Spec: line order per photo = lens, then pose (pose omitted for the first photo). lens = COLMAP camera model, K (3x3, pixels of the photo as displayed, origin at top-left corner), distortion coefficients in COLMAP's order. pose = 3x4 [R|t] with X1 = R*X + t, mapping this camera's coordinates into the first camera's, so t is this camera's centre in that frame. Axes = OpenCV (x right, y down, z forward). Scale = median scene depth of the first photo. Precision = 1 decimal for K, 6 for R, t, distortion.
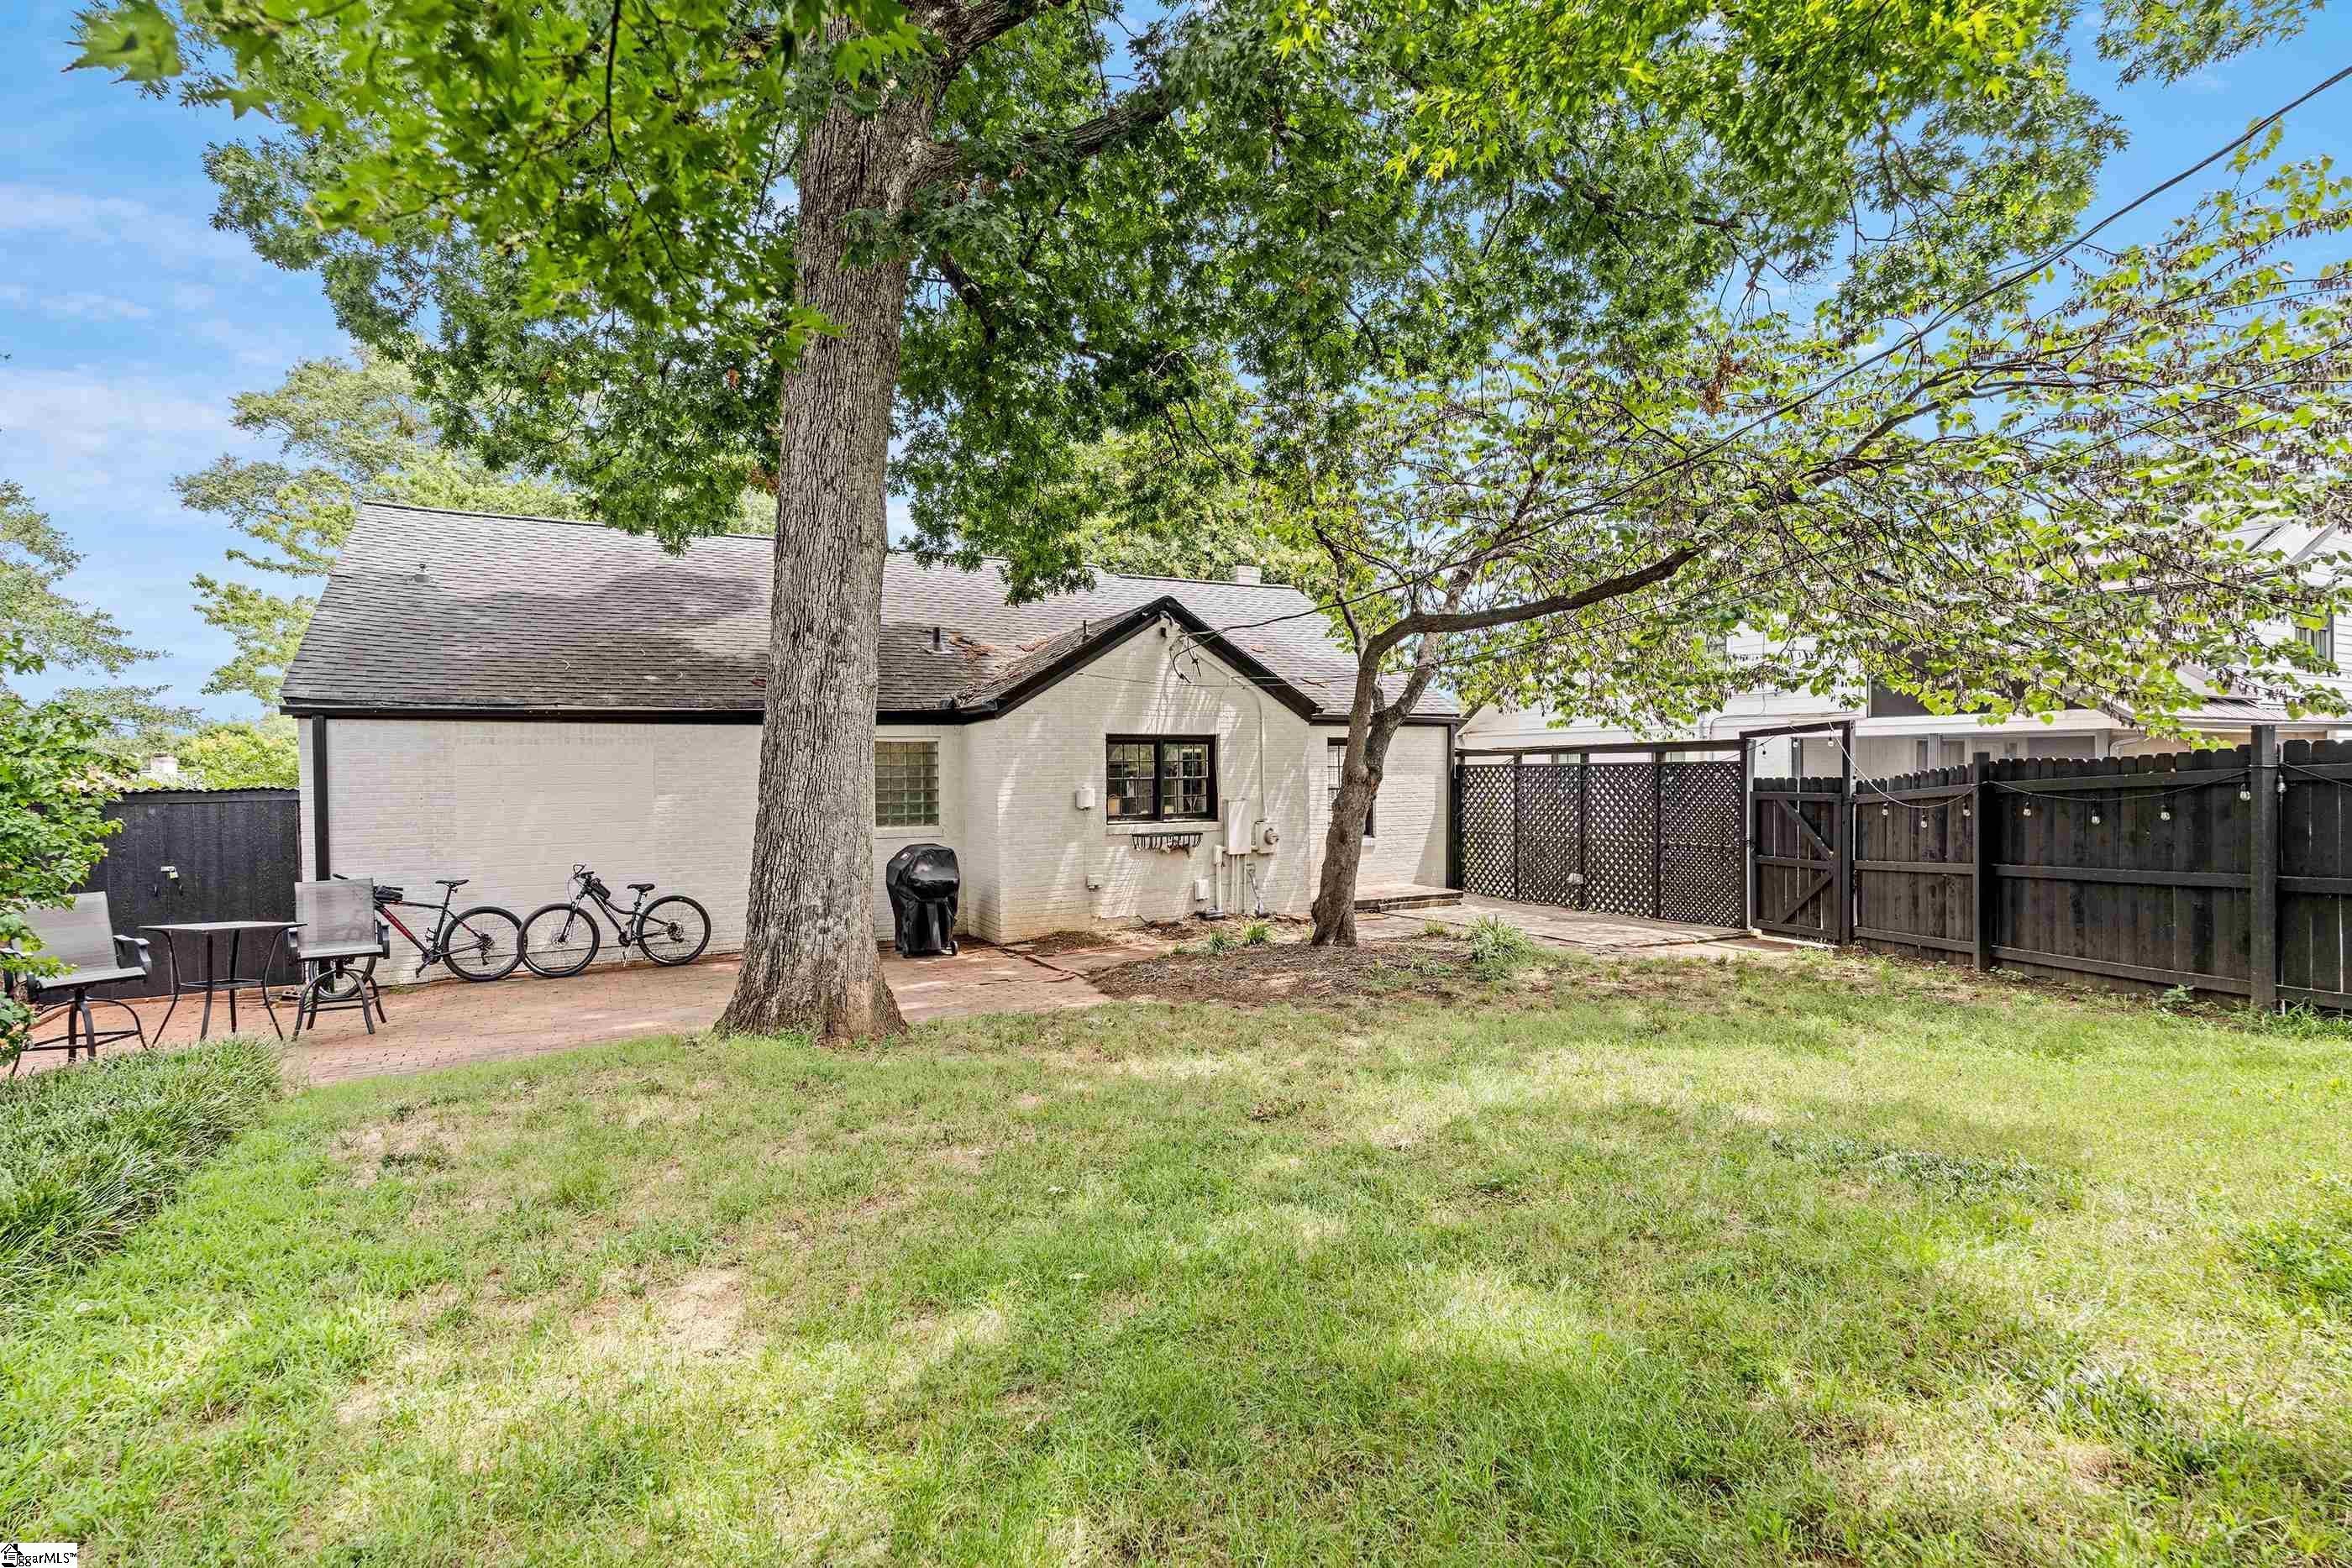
lens RADIAL K [[1158.9, 0, 1165.2], [0, 1158.9, 795.0], [0, 0, 1]] dist [-0.000619, -0.000257]
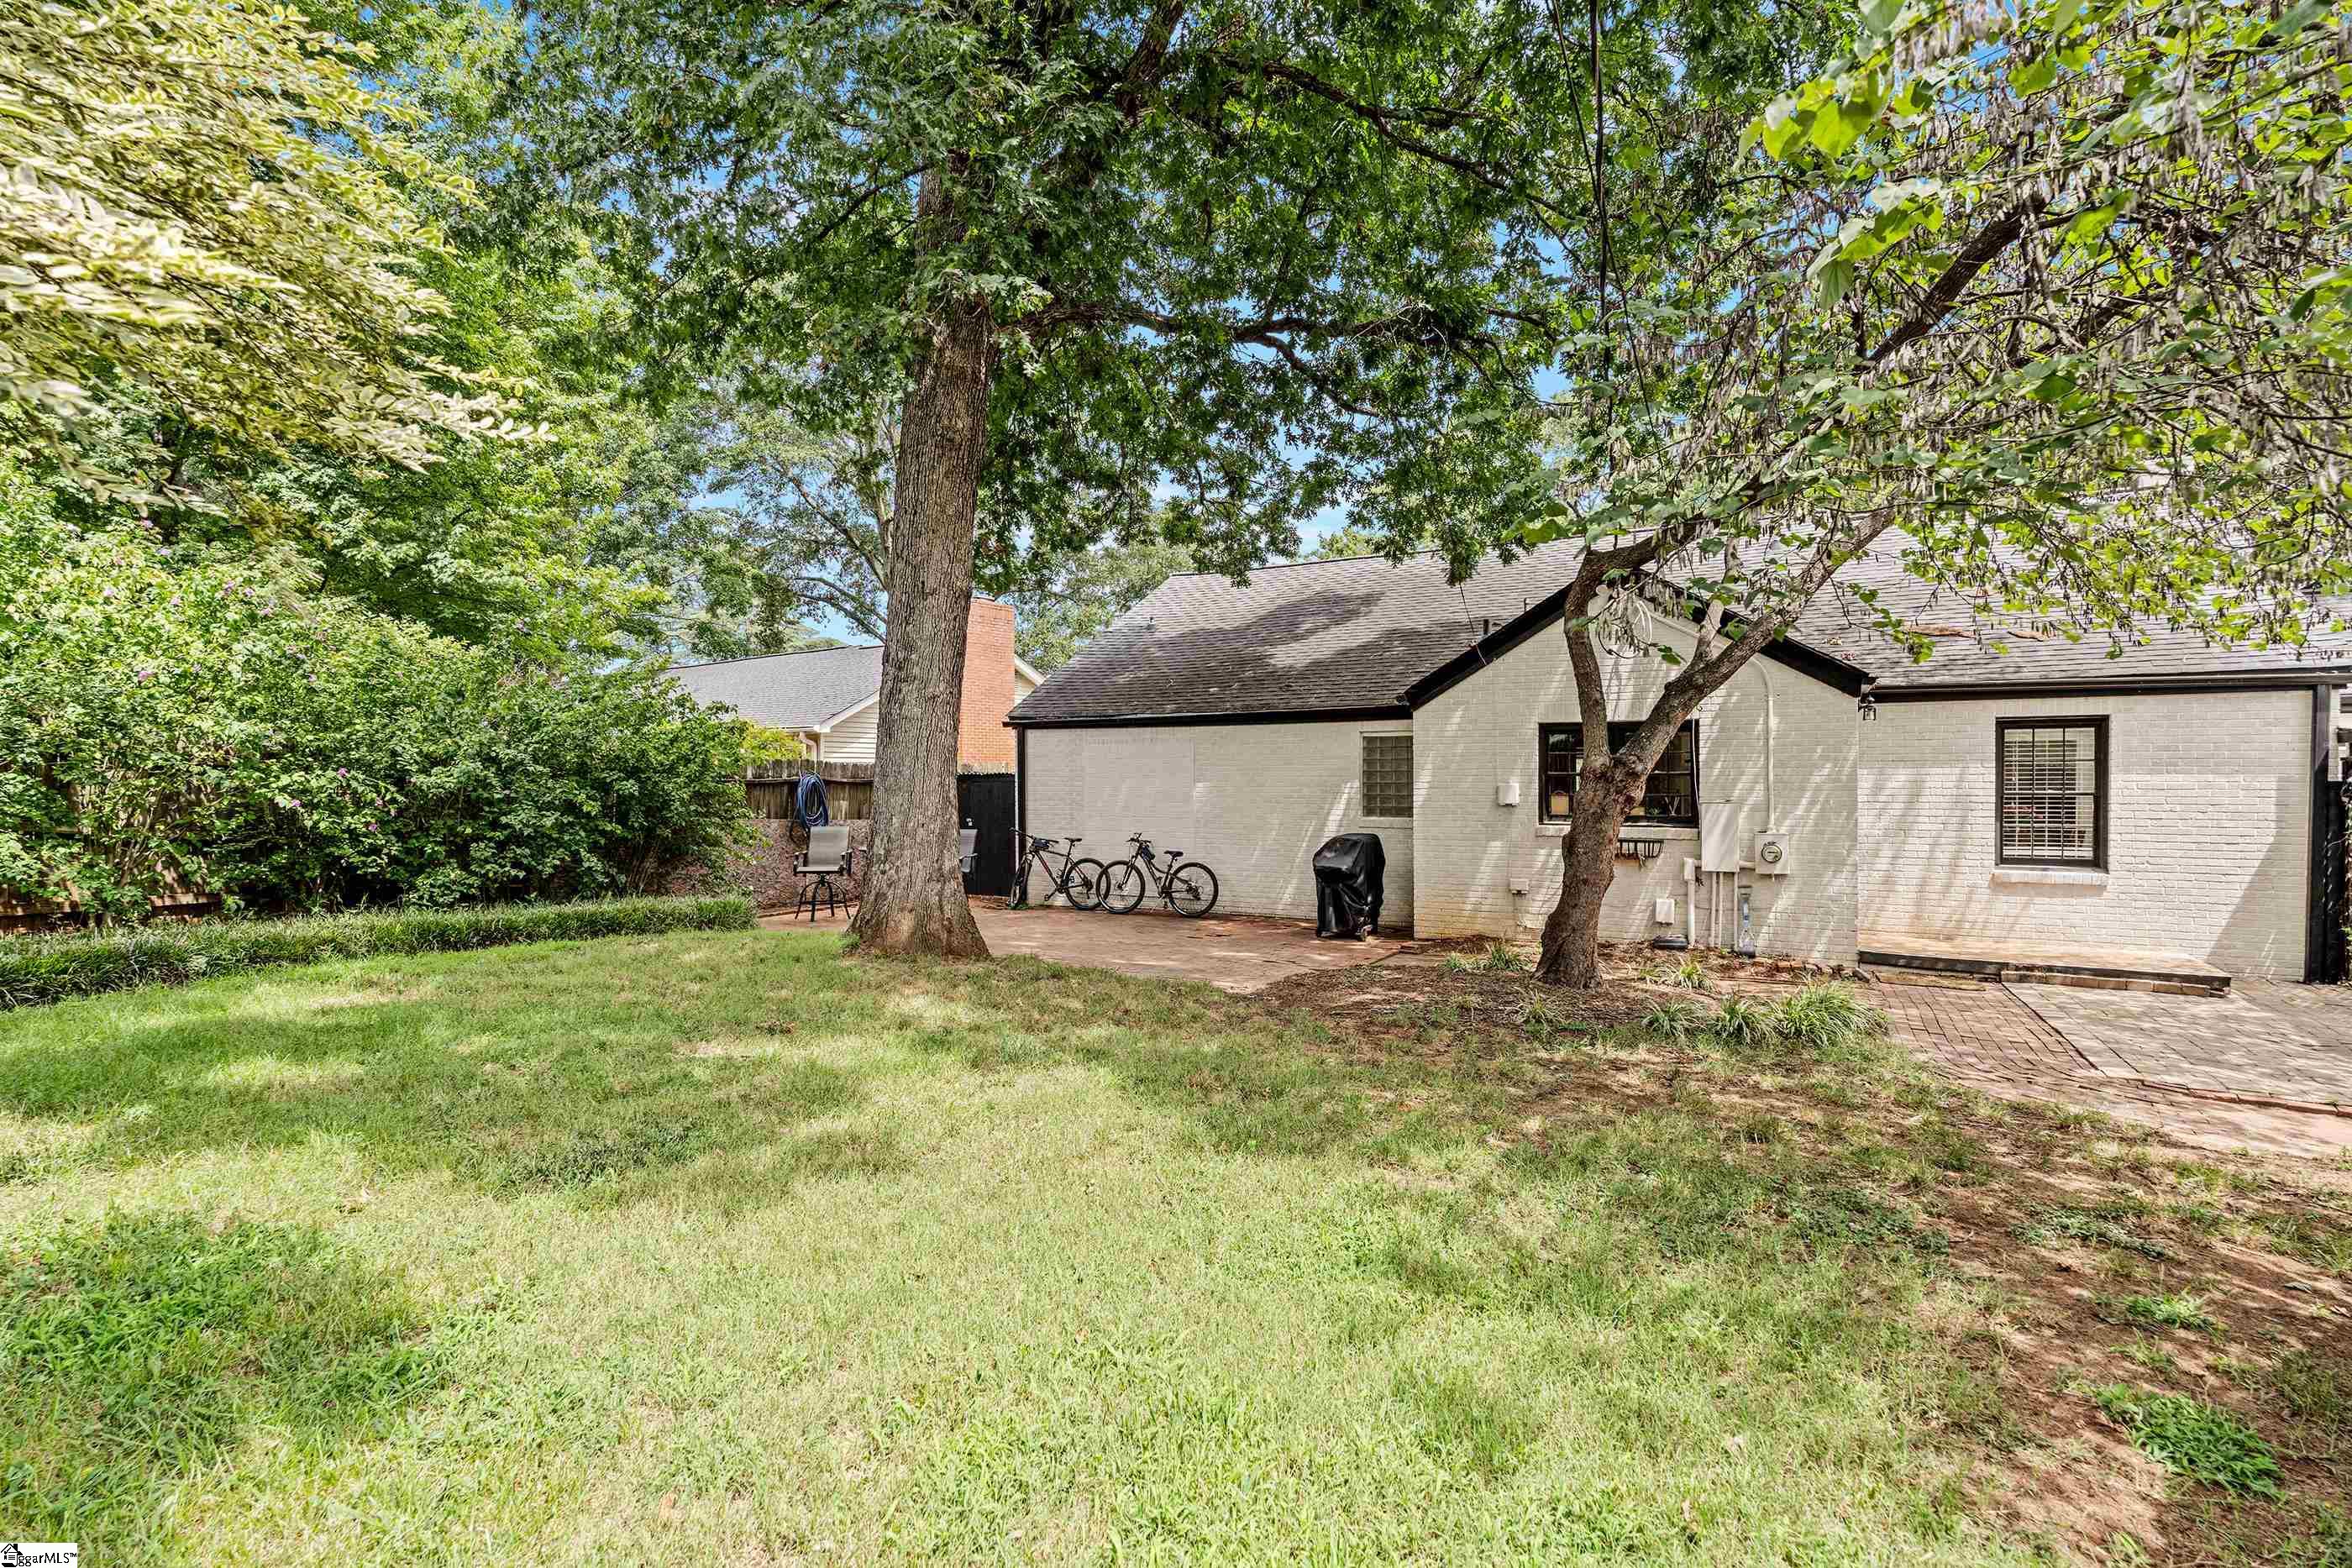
lens RADIAL K [[1158.9, 0, 1165.2], [0, 1158.9, 795.0], [0, 0, 1]] dist [-0.000619, -0.000257]
pose [[0.507455, 0.025471, -0.861302, 0.648131], [-0.022374, 0.999615, 0.016379, -0.006053], [0.861388, 0.010959, 0.507829, 0.337748]]
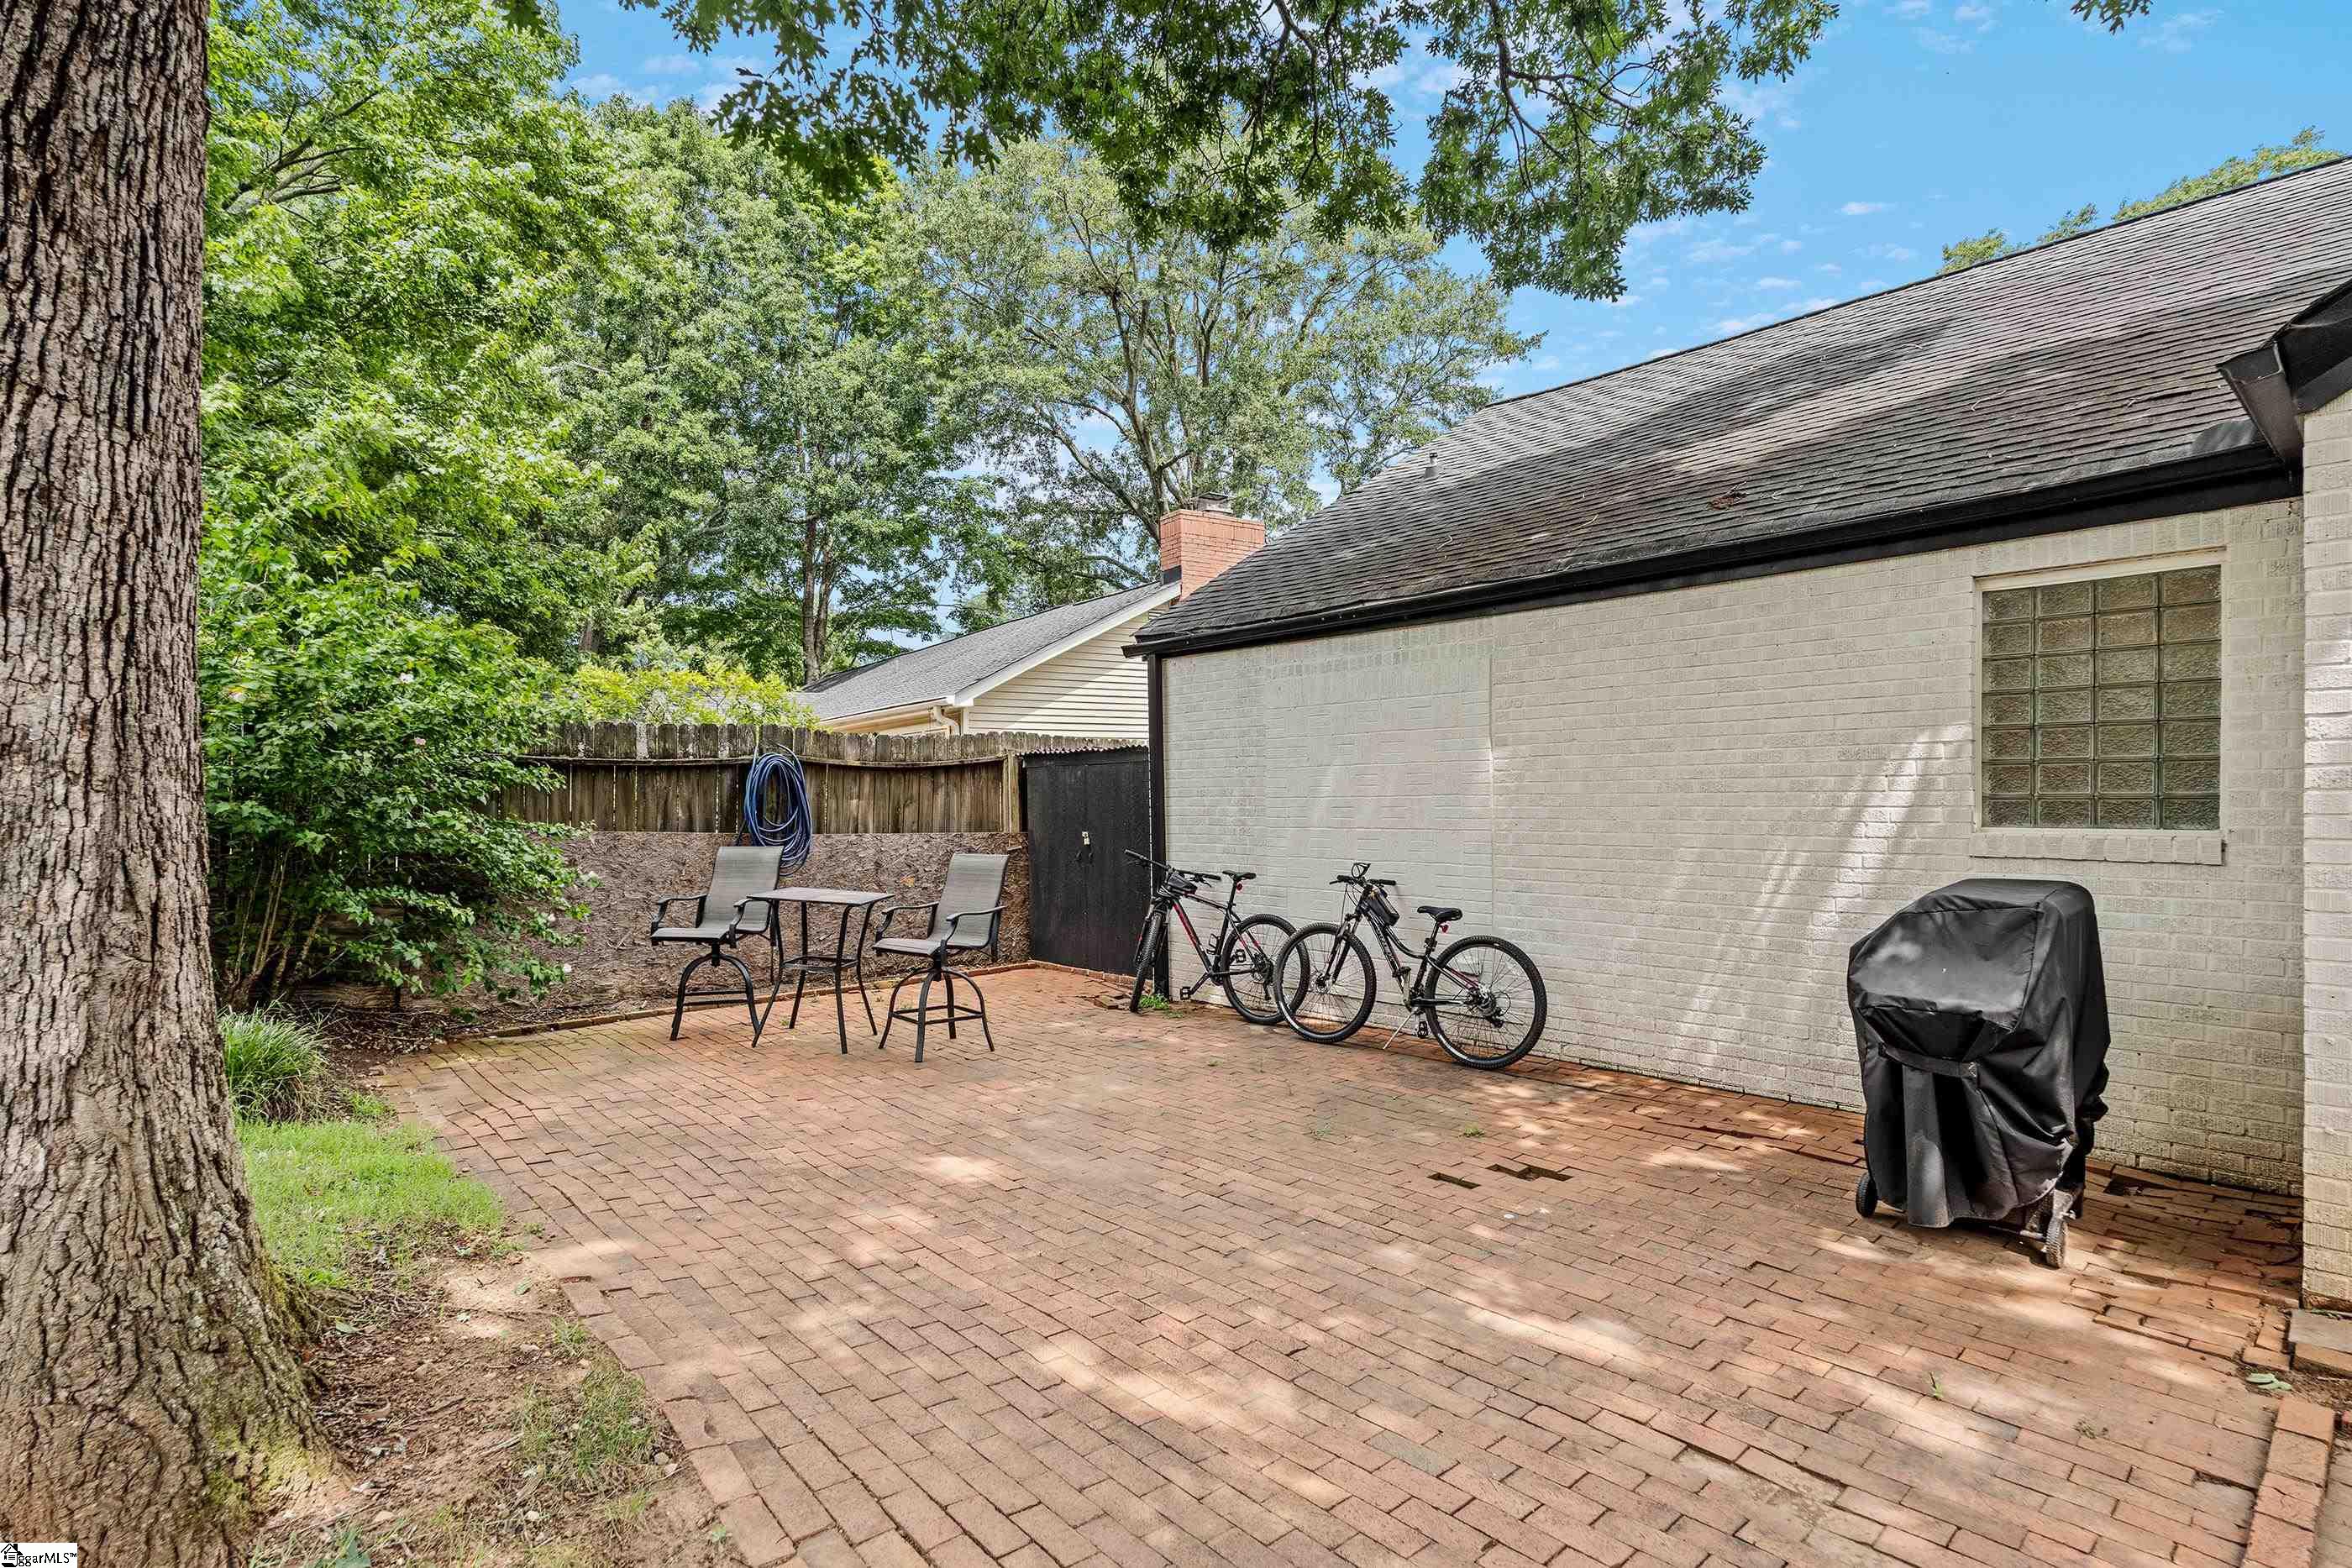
lens RADIAL K [[1158.9, 0, 1165.2], [0, 1158.9, 795.0], [0, 0, 1]] dist [-0.000619, -0.000257]
pose [[0.212089, 0.008912, -0.977210, 0.061068], [-0.017156, 0.999838, 0.005395, 0.022567], [0.977100, 0.015621, 0.212208, 0.752463]]
